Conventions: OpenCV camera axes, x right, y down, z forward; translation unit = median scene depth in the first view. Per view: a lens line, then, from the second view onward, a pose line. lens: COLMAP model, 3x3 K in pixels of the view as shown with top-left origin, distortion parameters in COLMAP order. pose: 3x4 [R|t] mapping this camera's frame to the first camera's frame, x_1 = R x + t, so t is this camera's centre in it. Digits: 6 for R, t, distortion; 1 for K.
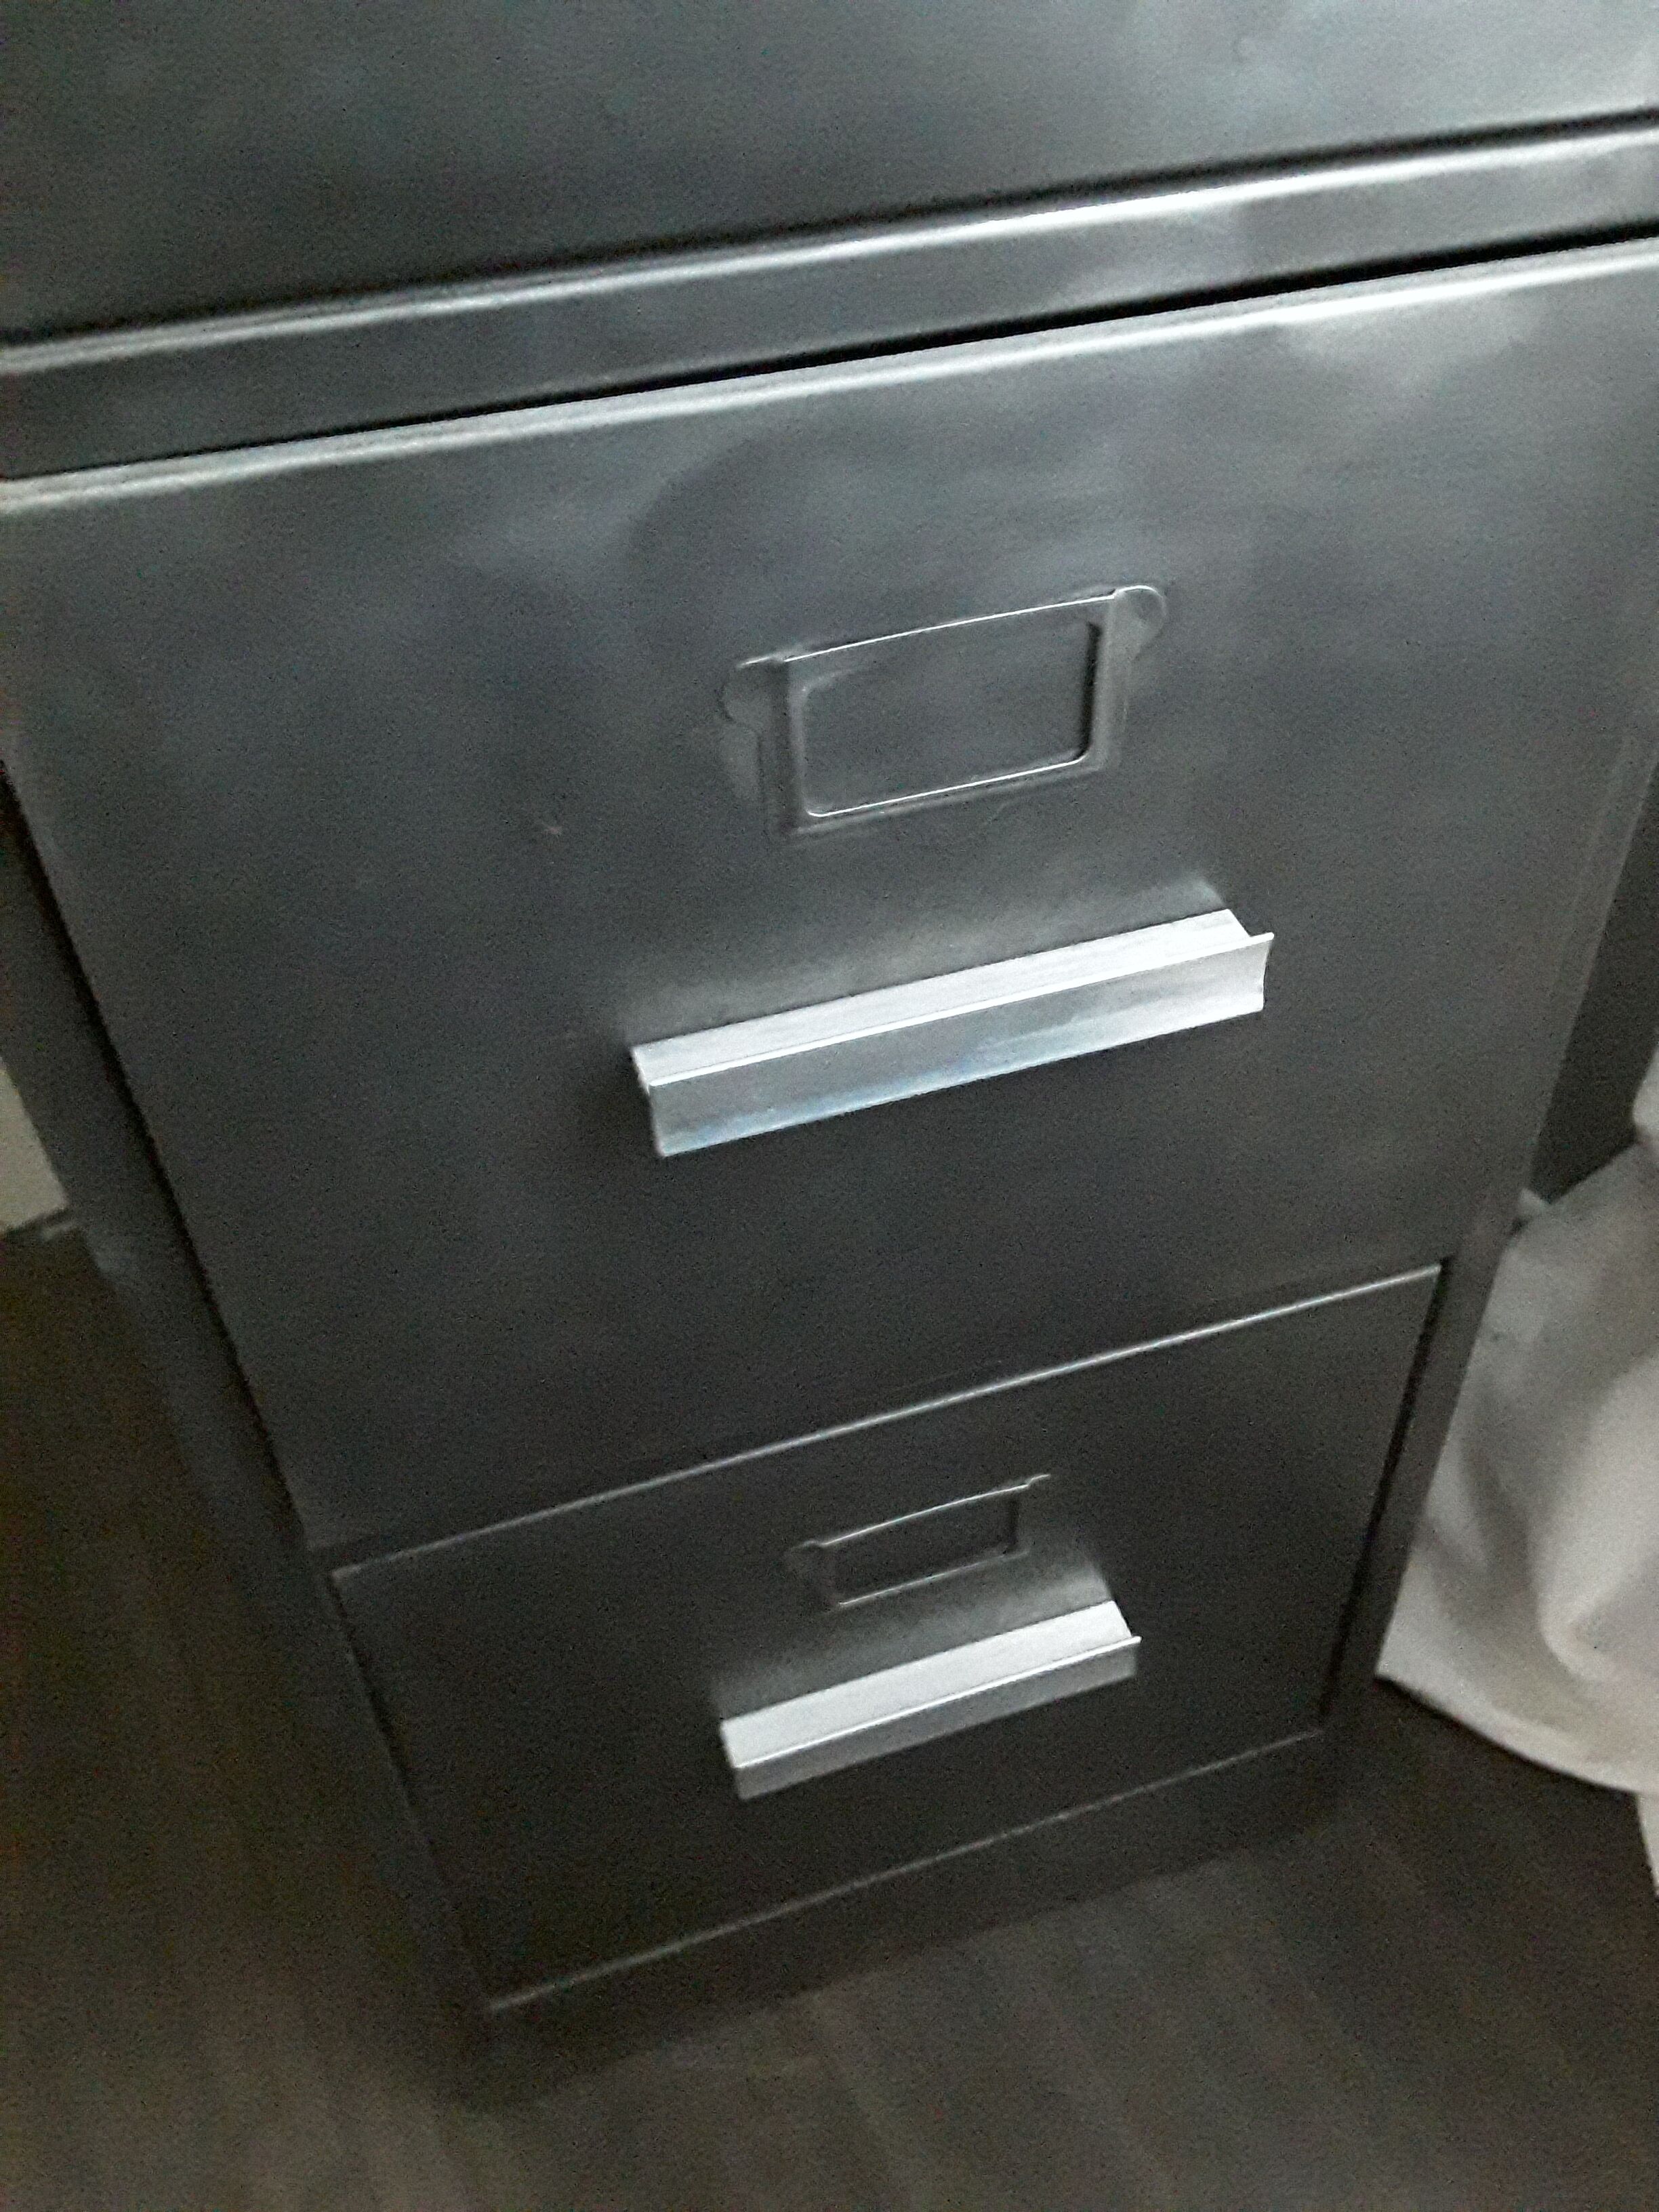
lens RADIAL K [[1810.8, 0, 829.5], [0, 1810.8, 1106.0], [0, 0, 1]] dist [0.125029, -0.226561]
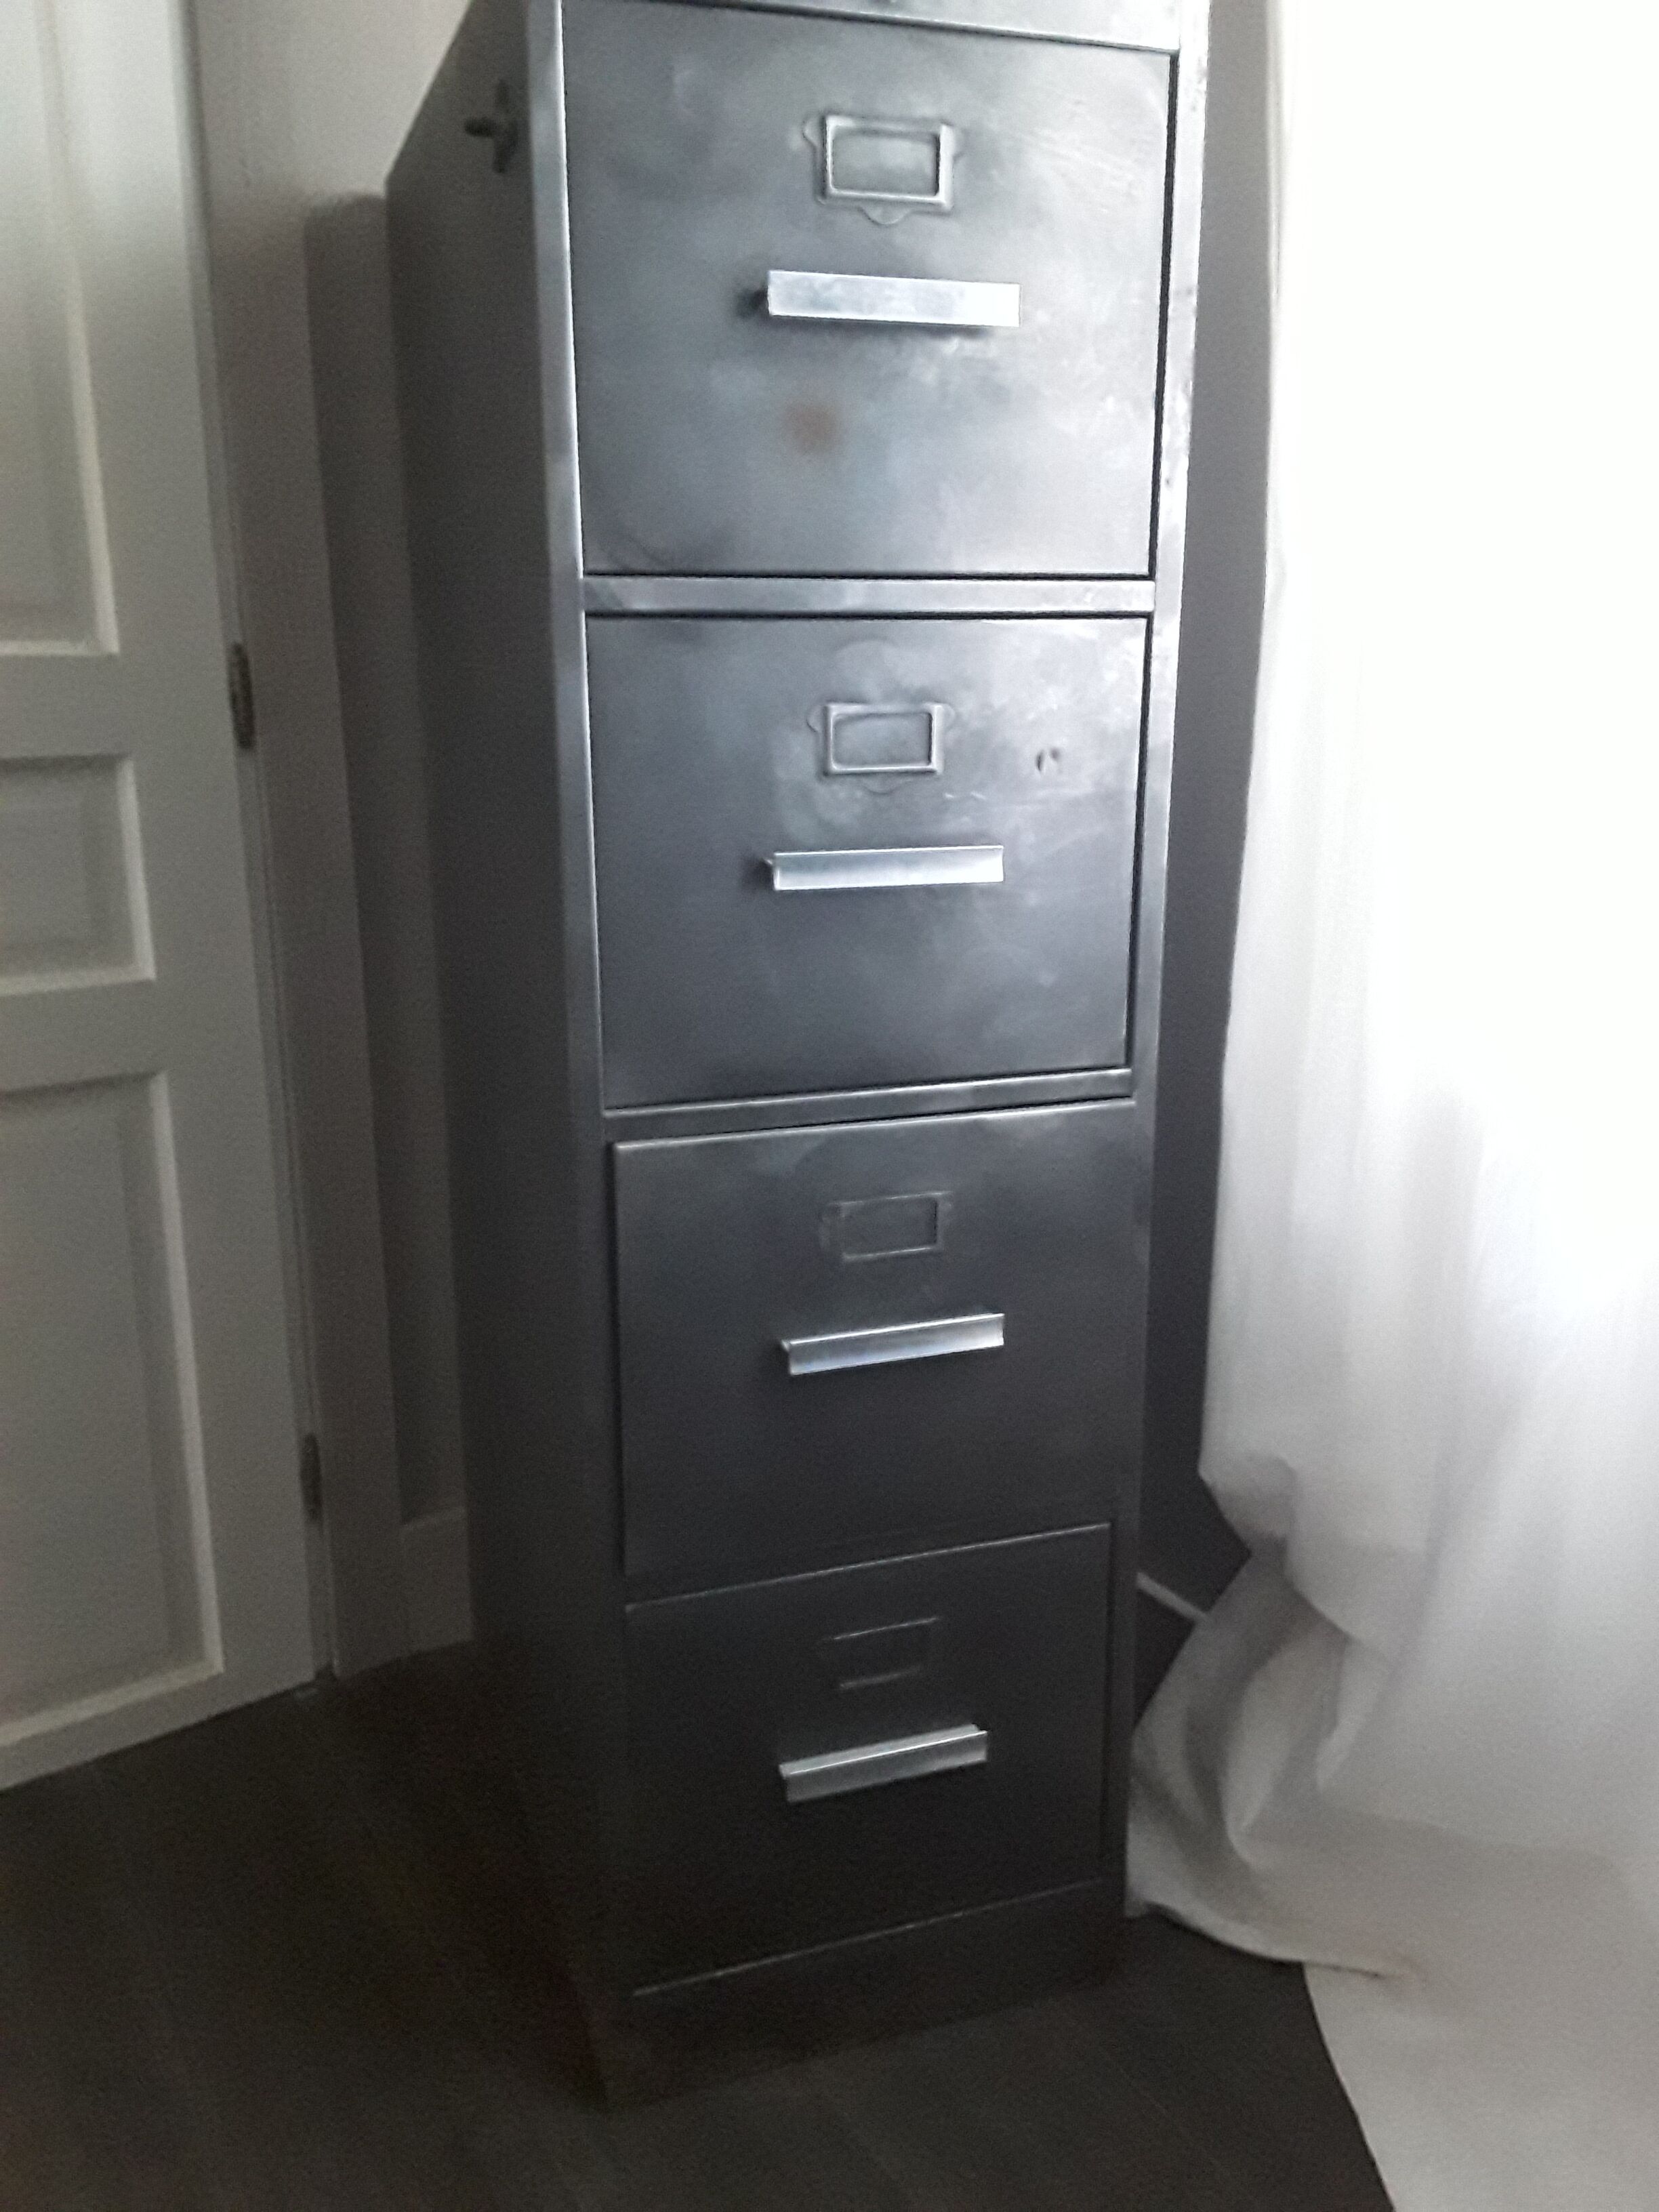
lens RADIAL K [[1810.8, 0, 829.5], [0, 1810.8, 1106.0], [0, 0, 1]] dist [0.125029, -0.226561]
pose [[0.998933, 0.025356, 0.038594, -0.164613], [-0.005125, 0.891474, -0.453043, 1.017405], [-0.045893, 0.452362, 0.890653, -1.874773]]
